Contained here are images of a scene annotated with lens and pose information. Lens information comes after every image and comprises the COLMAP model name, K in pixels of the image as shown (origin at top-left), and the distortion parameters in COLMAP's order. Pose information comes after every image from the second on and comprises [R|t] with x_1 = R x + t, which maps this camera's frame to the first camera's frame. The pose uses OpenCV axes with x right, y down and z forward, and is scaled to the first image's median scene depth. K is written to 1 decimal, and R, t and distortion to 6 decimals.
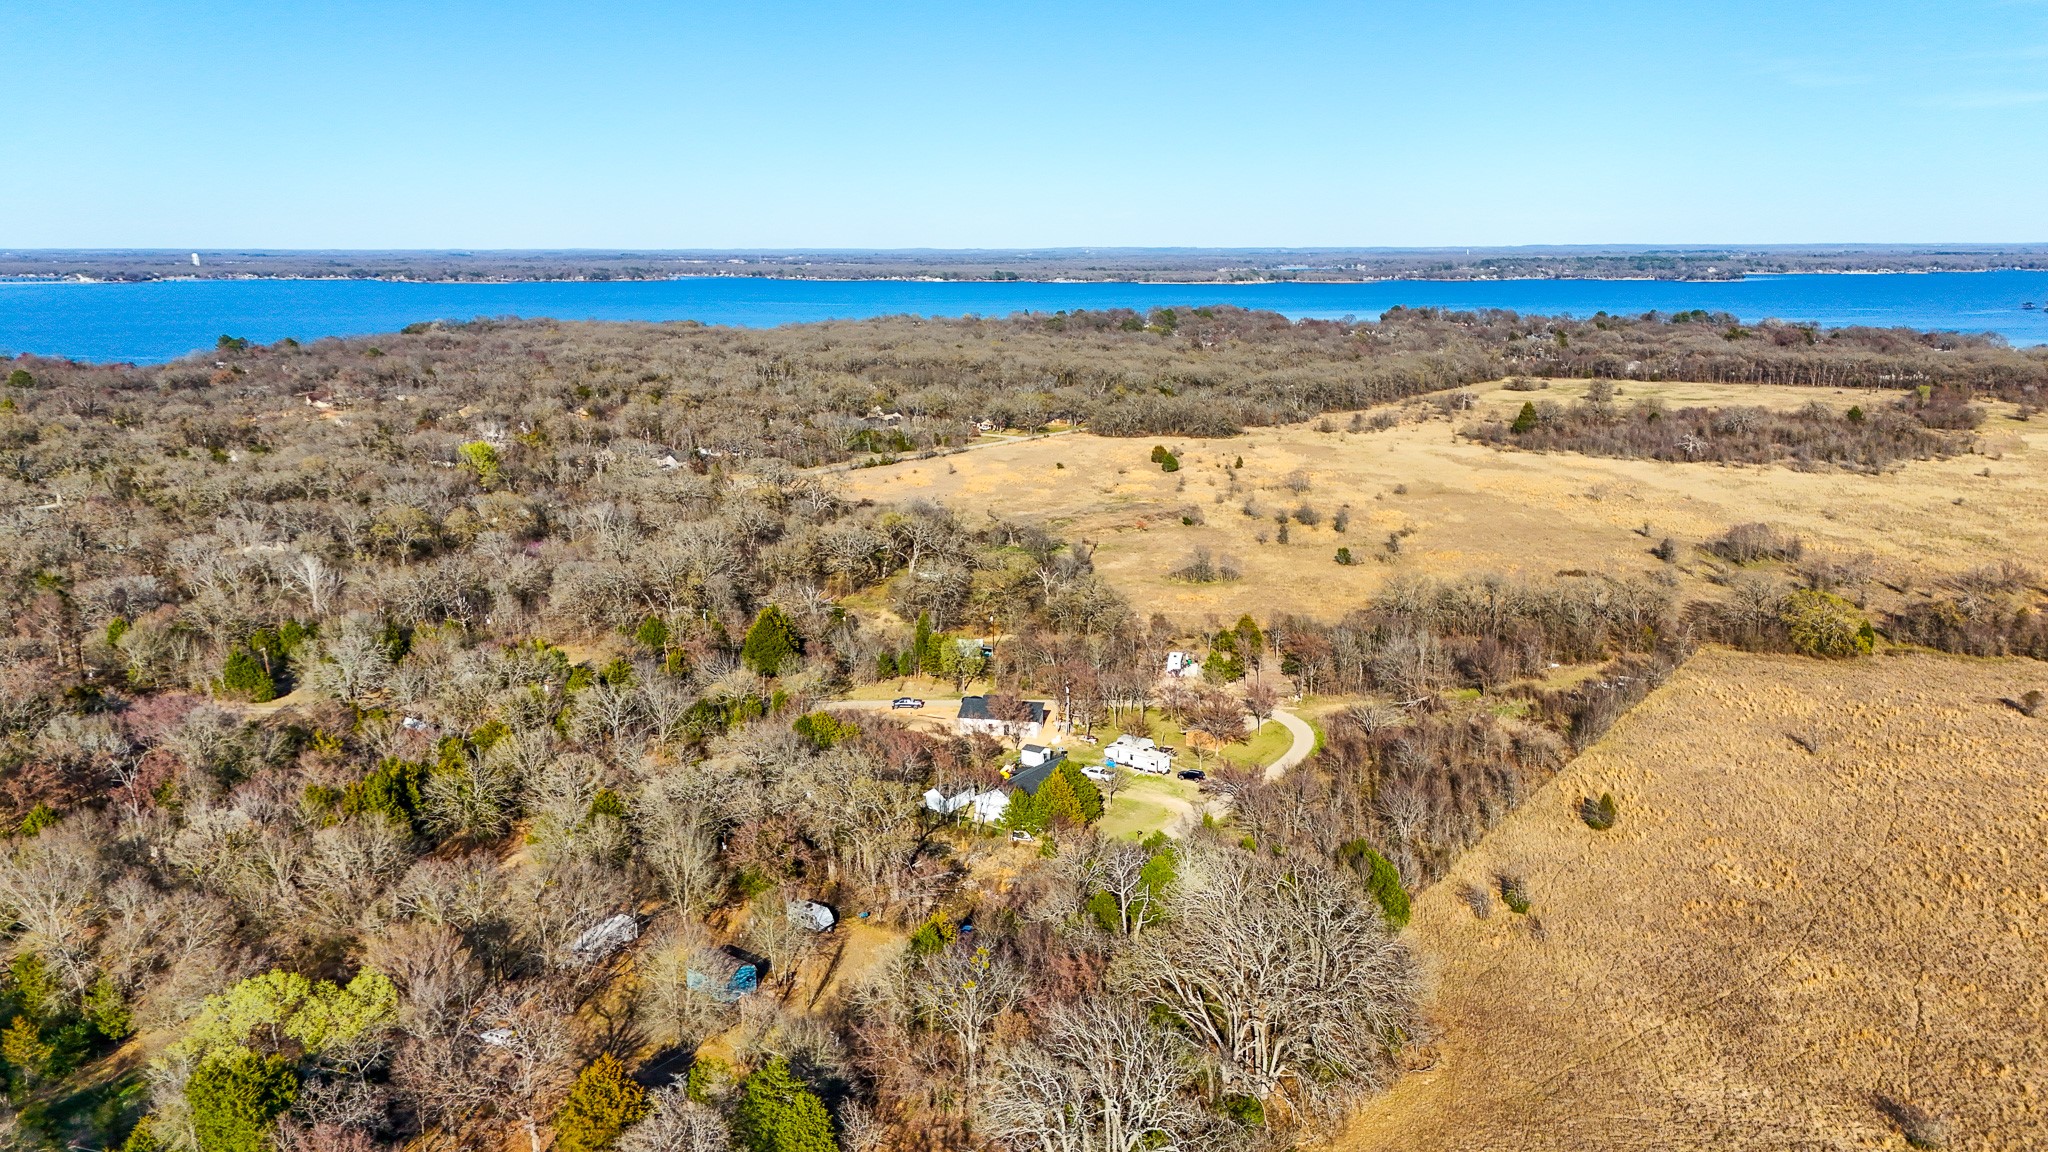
lens RADIAL K [[1488.4, 0, 1022.5], [0, 1488.4, 609.8], [0, 0, 1]] dist [0.082063, -0.085012]
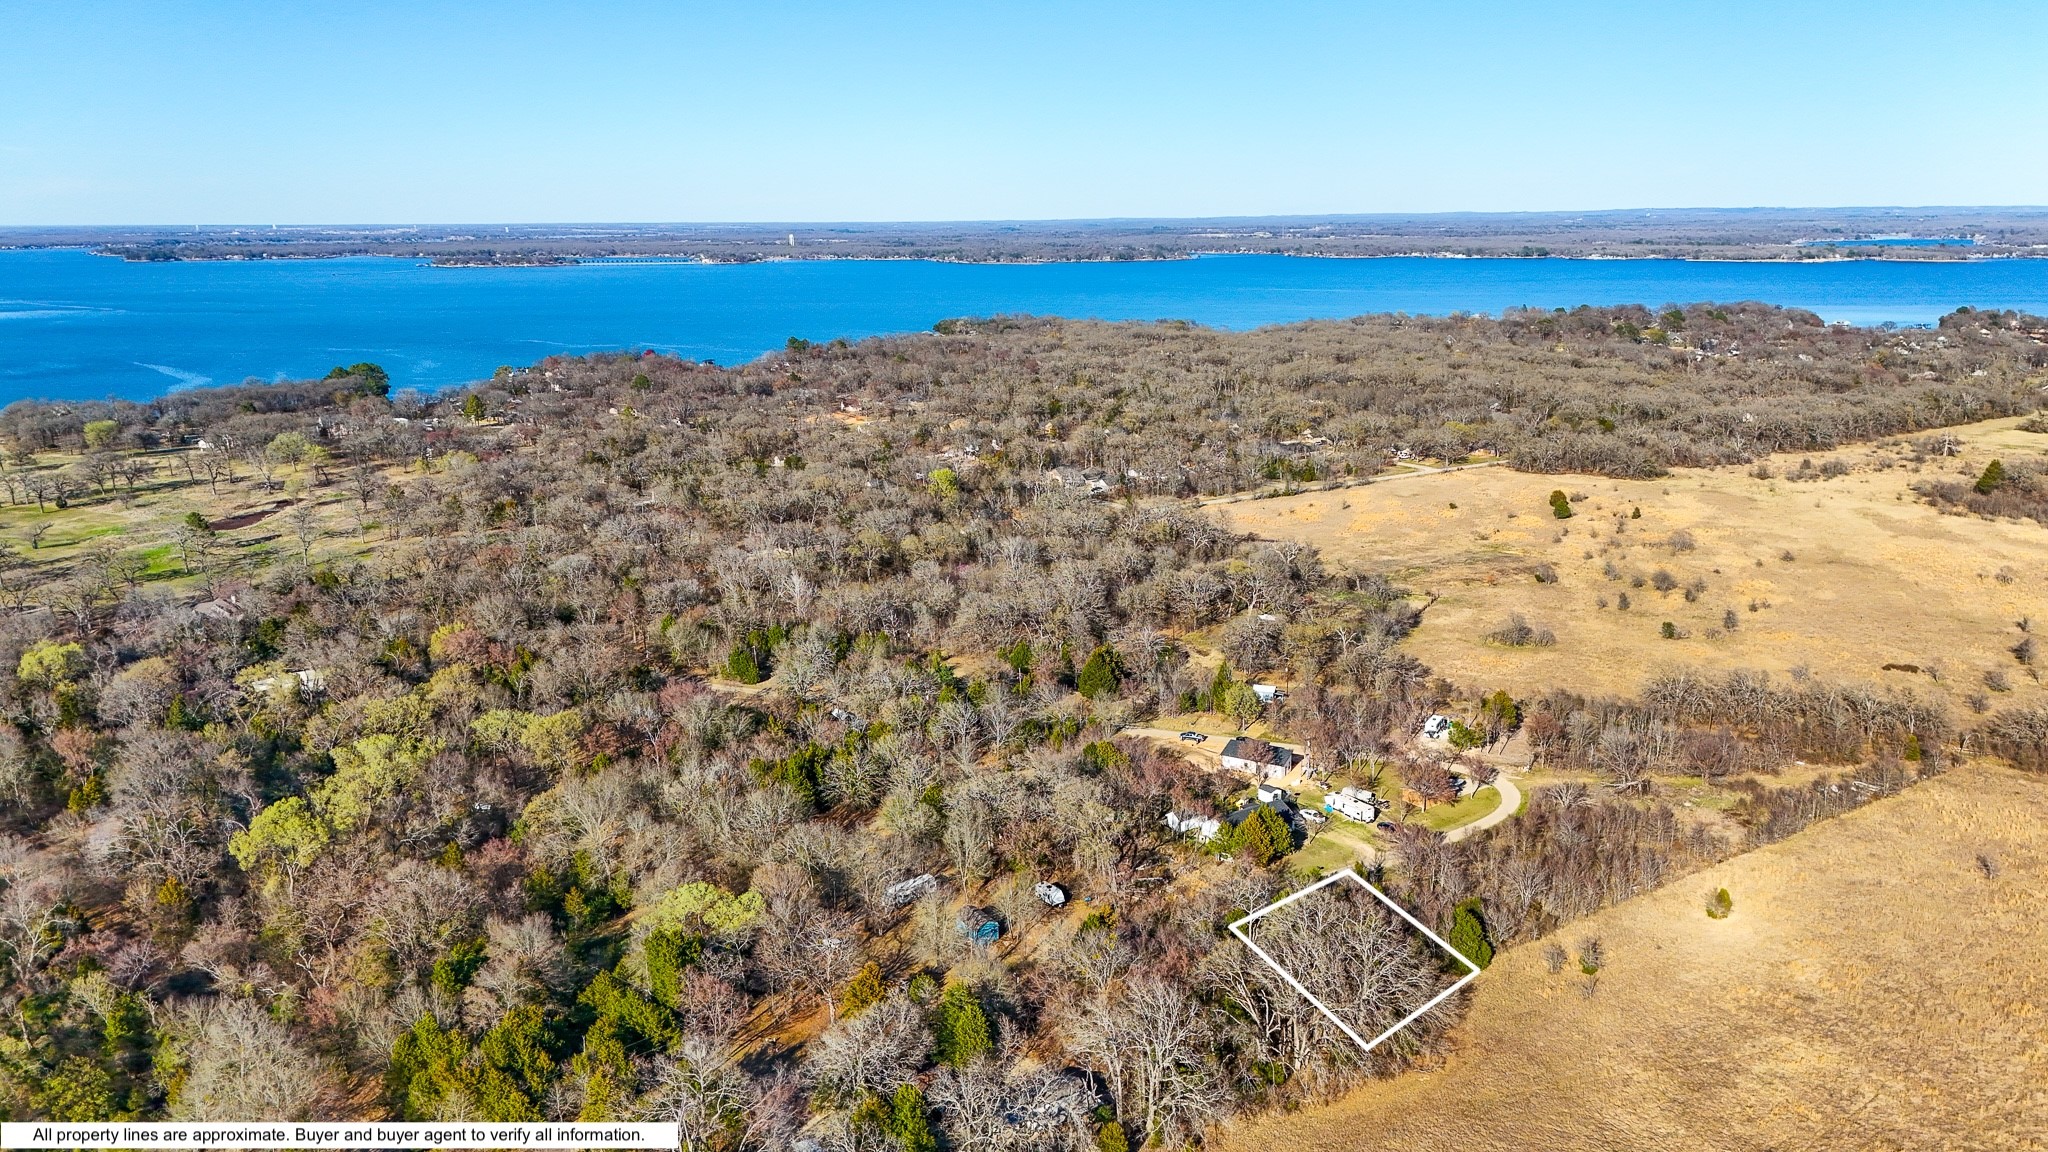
lens RADIAL K [[1488.4, 0, 1012.4], [0, 1488.4, 571.1], [0, 0, 1]] dist [0.082063, -0.085012]
pose [[0.940383, 0.070889, -0.332648, 0.140164], [-0.072593, 0.997335, 0.007321, -0.055613], [0.332281, 0.017263, 0.943023, -0.179243]]
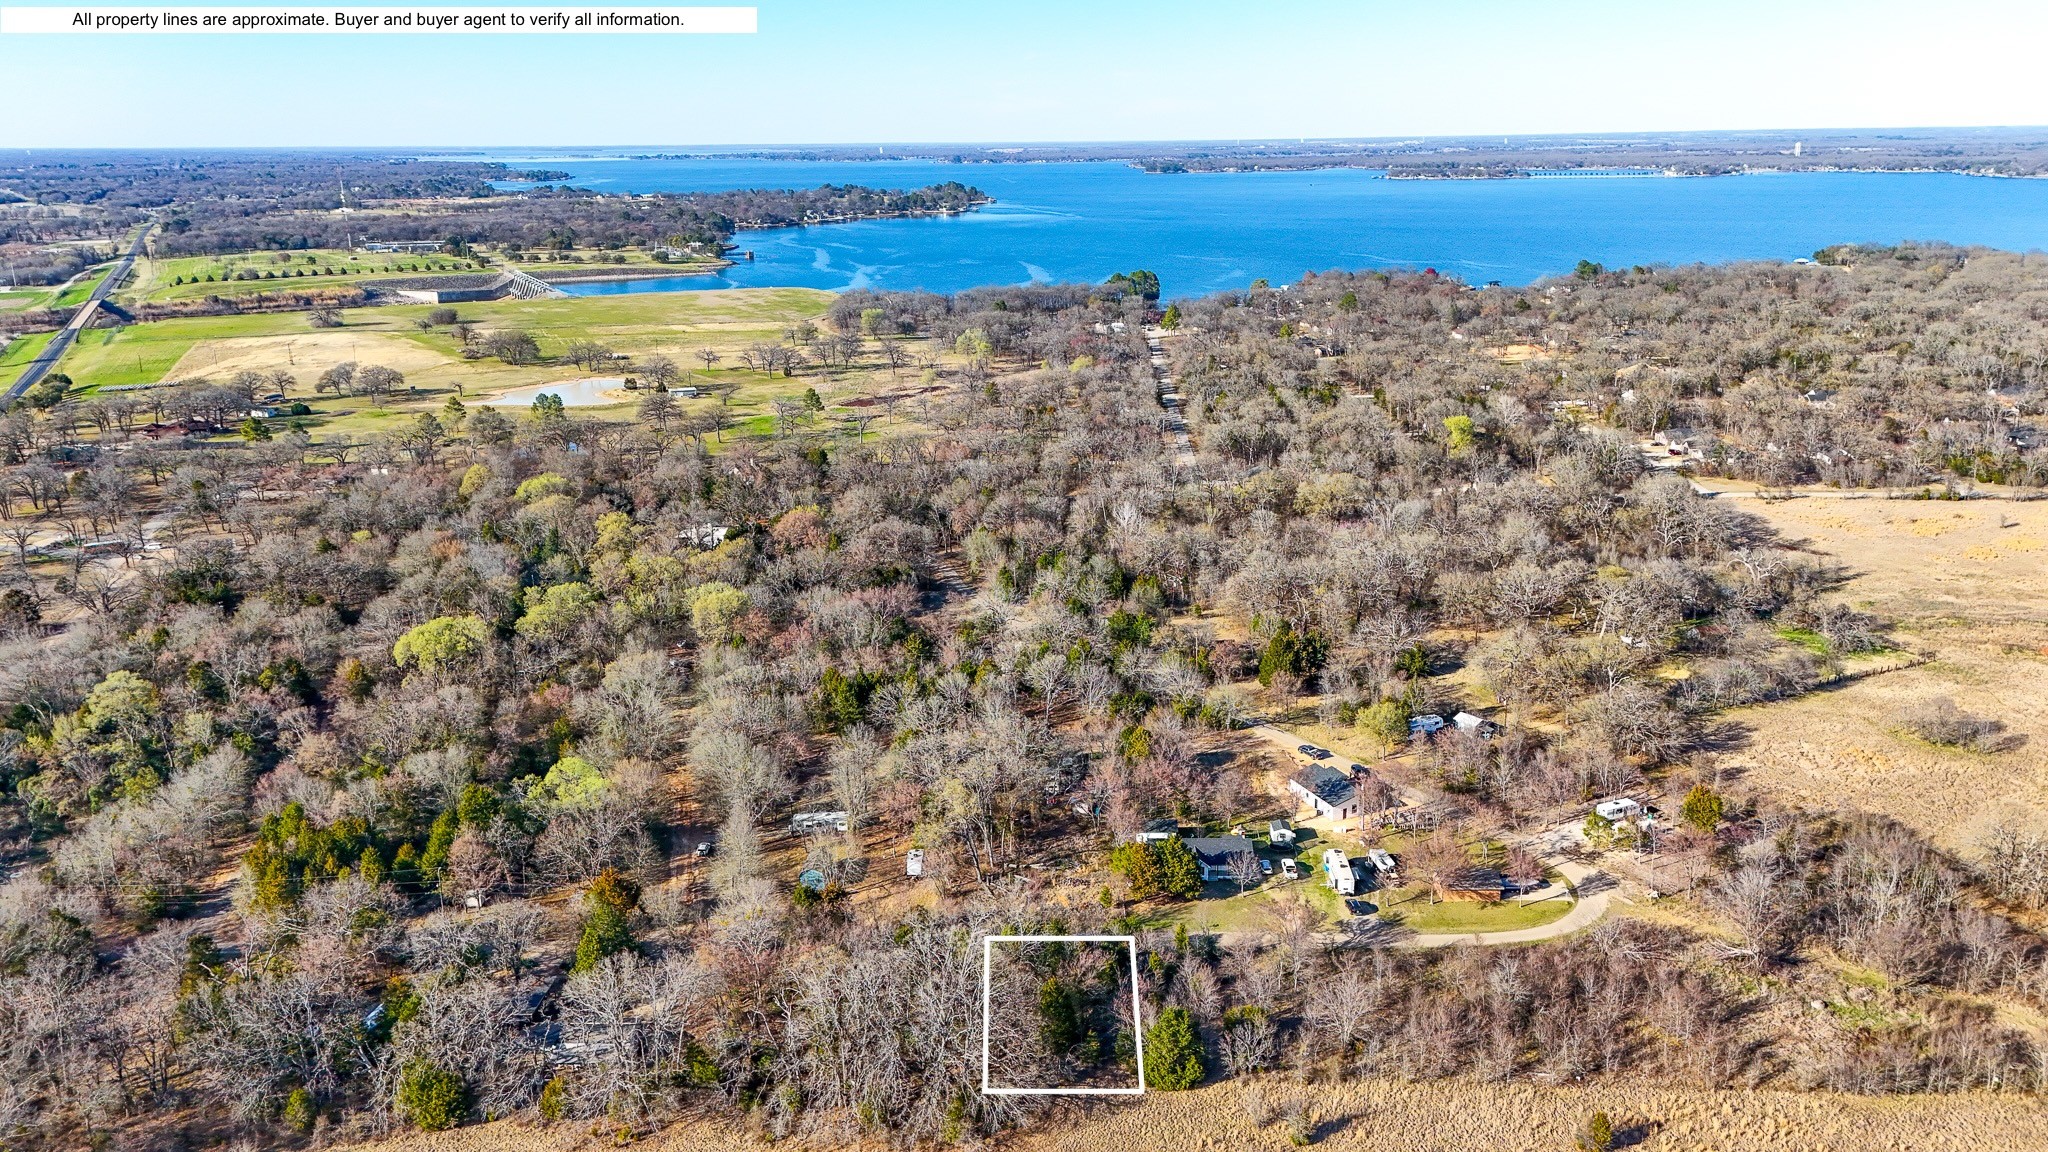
lens RADIAL K [[1488.4, 0, 1031.6], [0, 1488.4, 568.4], [0, 0, 1]] dist [0.082063, -0.085012]
pose [[0.576294, 0.220930, -0.786813, 0.461830], [-0.184257, 0.973102, 0.138281, -0.132873], [0.796200, 0.065285, 0.601501, 0.137075]]
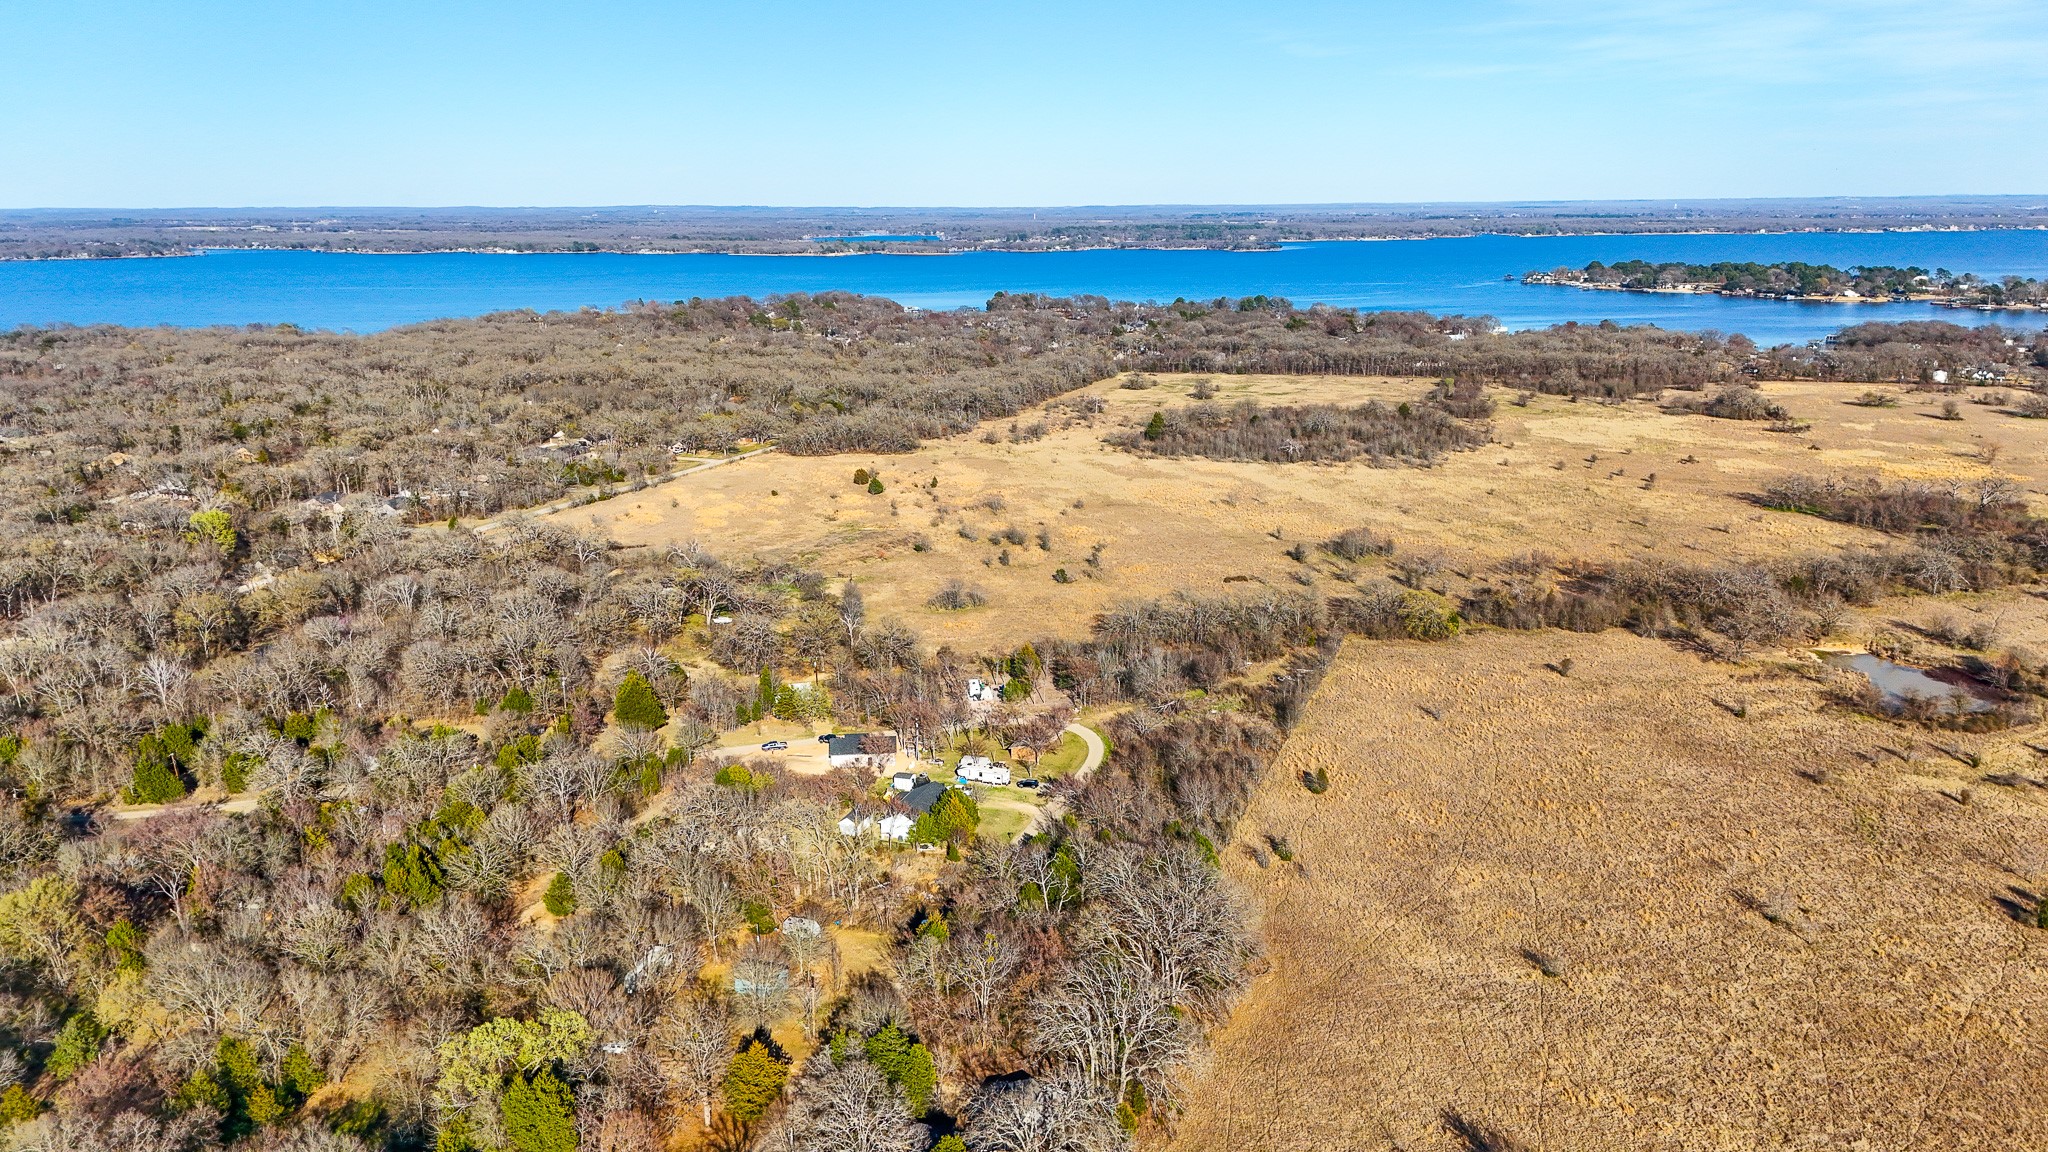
lens RADIAL K [[1488.4, 0, 1019.6], [0, 1488.4, 588.1], [0, 0, 1]] dist [0.082063, -0.085012]
pose [[0.963020, -0.072918, 0.259374, -0.143143], [0.070088, 0.997337, 0.020153, -0.056928], [-0.260153, -0.001229, 0.965567, -0.173874]]
